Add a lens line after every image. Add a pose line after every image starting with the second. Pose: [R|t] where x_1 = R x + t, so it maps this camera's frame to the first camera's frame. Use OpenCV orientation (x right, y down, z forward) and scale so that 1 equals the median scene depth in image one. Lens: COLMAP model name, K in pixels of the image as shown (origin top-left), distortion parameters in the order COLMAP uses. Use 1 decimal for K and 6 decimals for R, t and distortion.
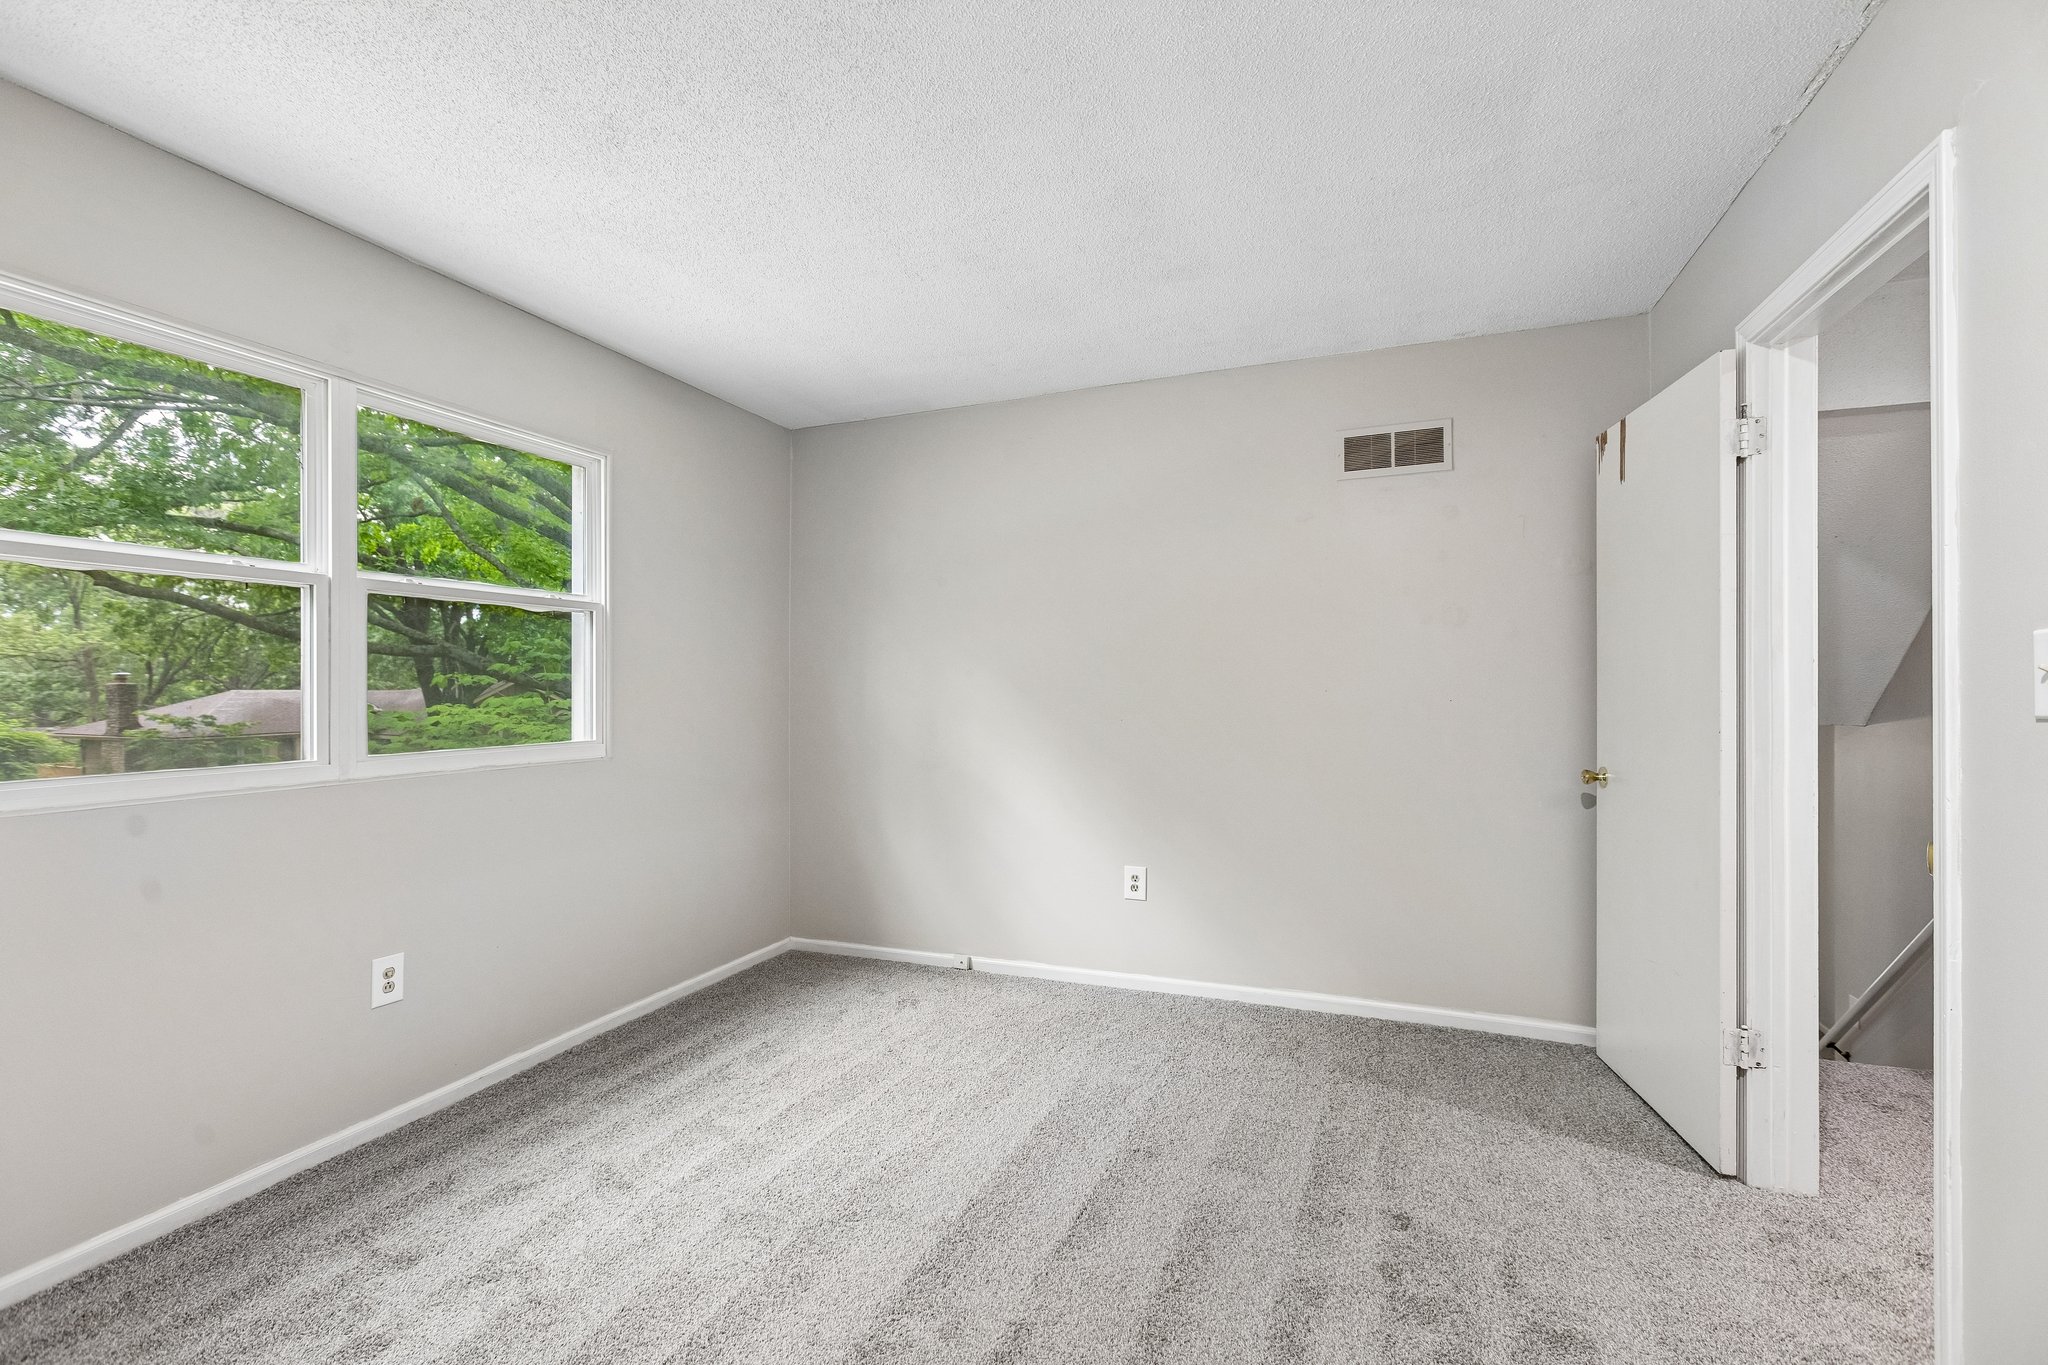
lens RADIAL K [[916.0, 0, 1011.4], [0, 916.0, 678.5], [0, 0, 1]] dist [-0.001645, -0.000016]
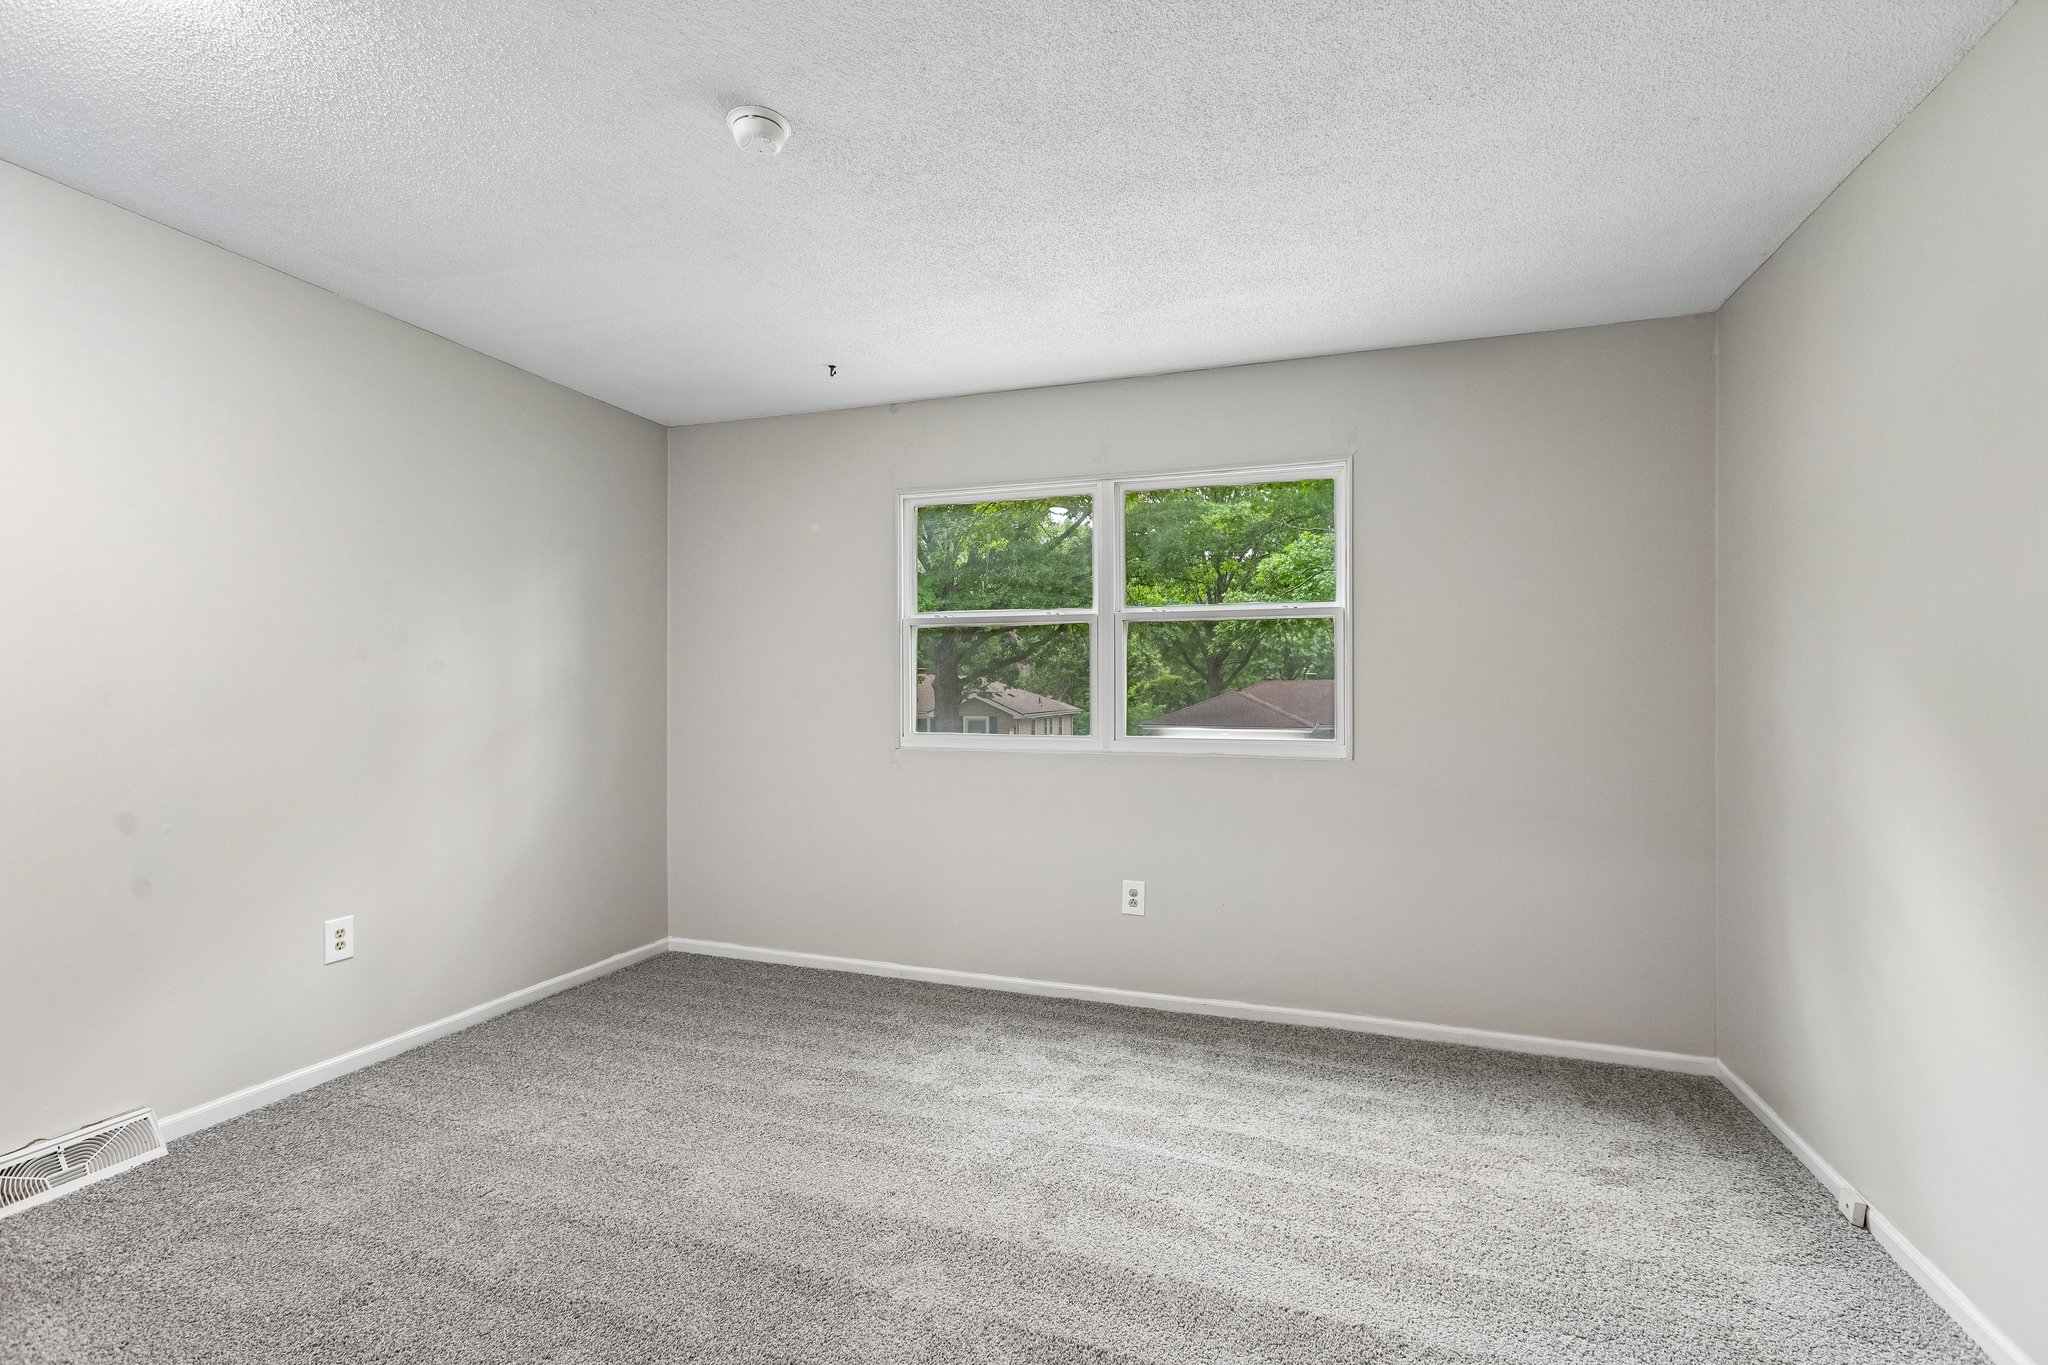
lens RADIAL K [[916.0, 0, 1012.0], [0, 916.0, 689.0], [0, 0, 1]] dist [-0.001645, -0.000016]
pose [[0.032286, -0.010532, -0.999423, 0.703599], [-0.002518, 0.999940, -0.010619, 0.025771], [0.999476, 0.002859, 0.032257, 0.756795]]
